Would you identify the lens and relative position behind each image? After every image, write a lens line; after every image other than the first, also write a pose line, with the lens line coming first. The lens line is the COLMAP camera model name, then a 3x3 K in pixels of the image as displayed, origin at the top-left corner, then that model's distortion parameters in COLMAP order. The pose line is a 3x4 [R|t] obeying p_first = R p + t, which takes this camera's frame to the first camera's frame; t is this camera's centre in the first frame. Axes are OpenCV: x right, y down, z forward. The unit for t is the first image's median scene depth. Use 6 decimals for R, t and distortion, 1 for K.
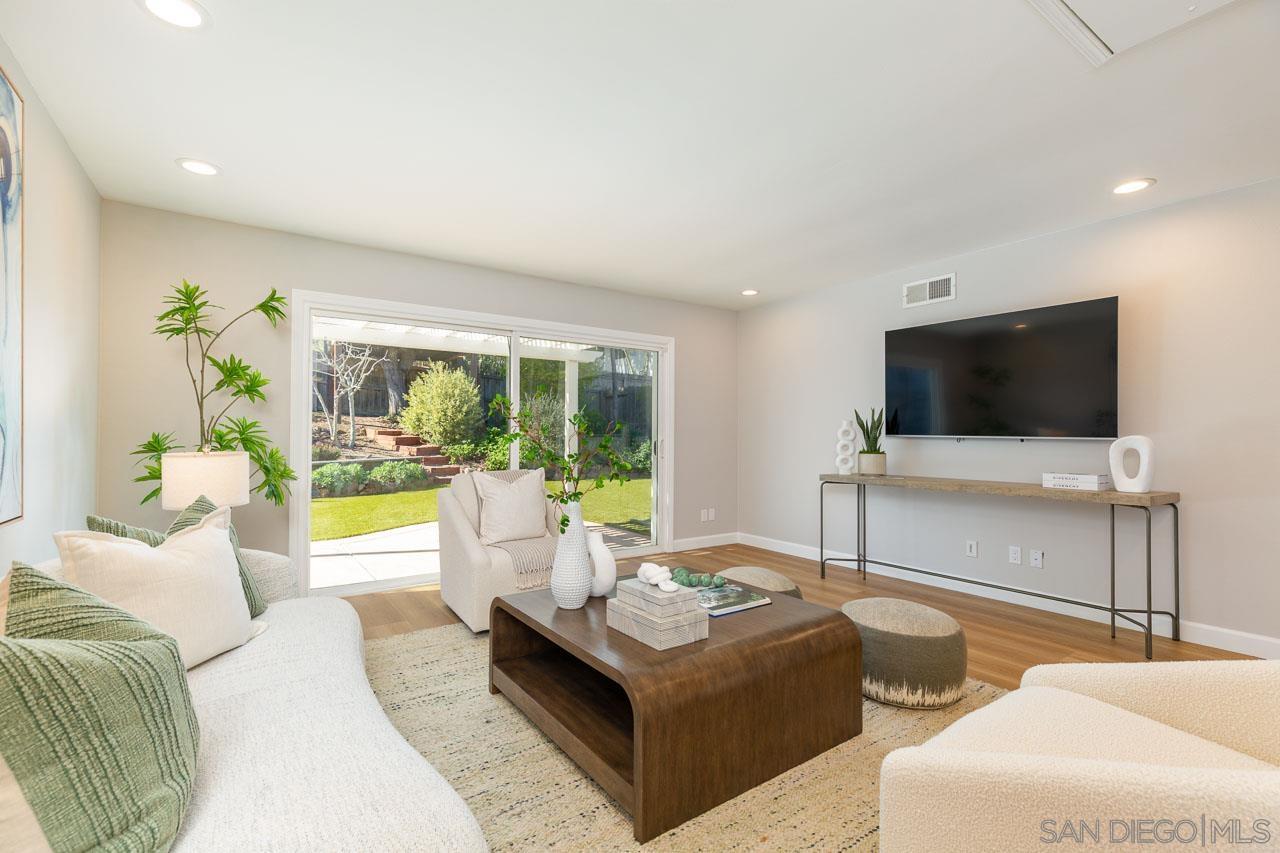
lens RADIAL K [[572.7, 0, 632.3], [0, 572.7, 428.1], [0, 0, 1]] dist [0.007390, -0.000189]
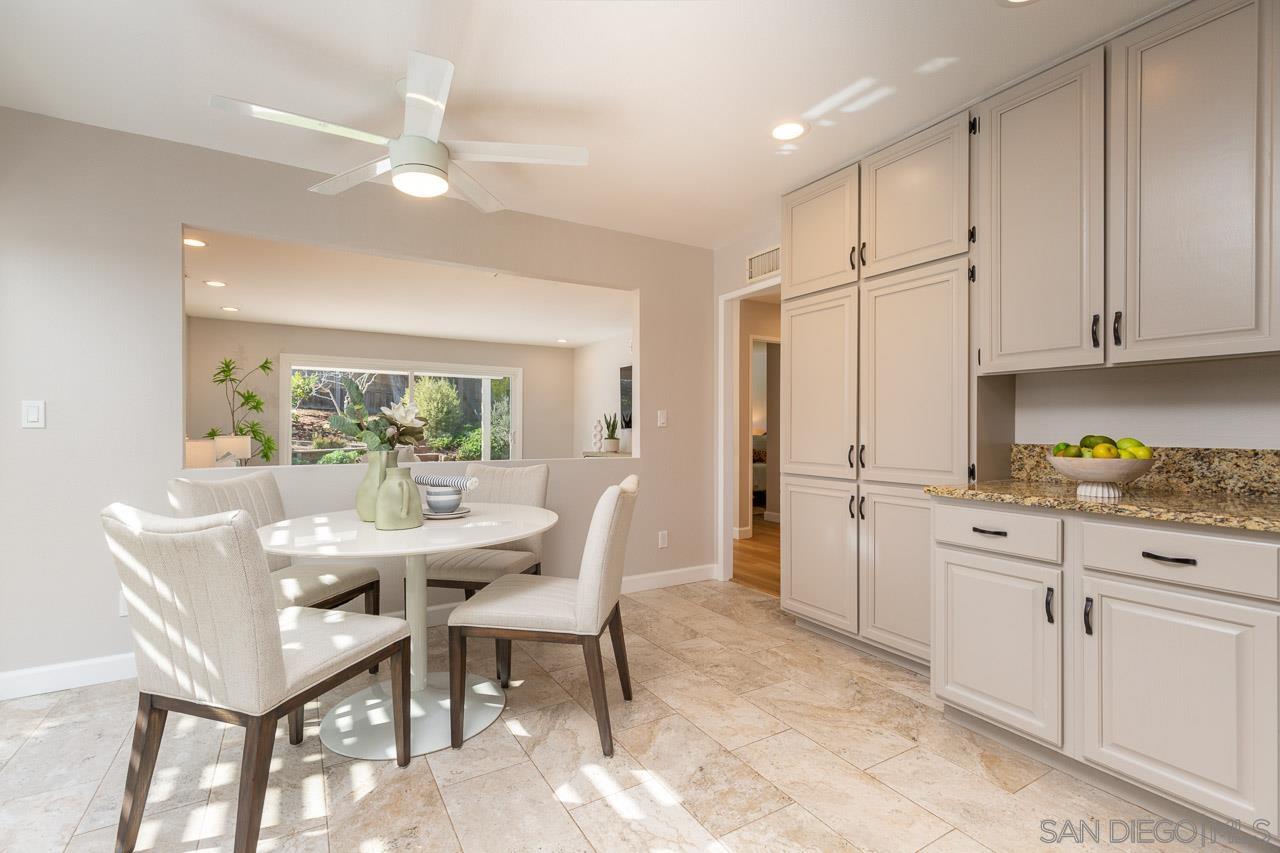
lens RADIAL K [[572.7, 0, 632.3], [0, 572.7, 428.1], [0, 0, 1]] dist [0.007390, -0.000189]
pose [[0.997827, -0.002358, -0.065840, 0.750791], [0.002869, 0.999967, 0.007663, -0.002450], [0.065820, -0.007835, 0.997801, -0.890343]]
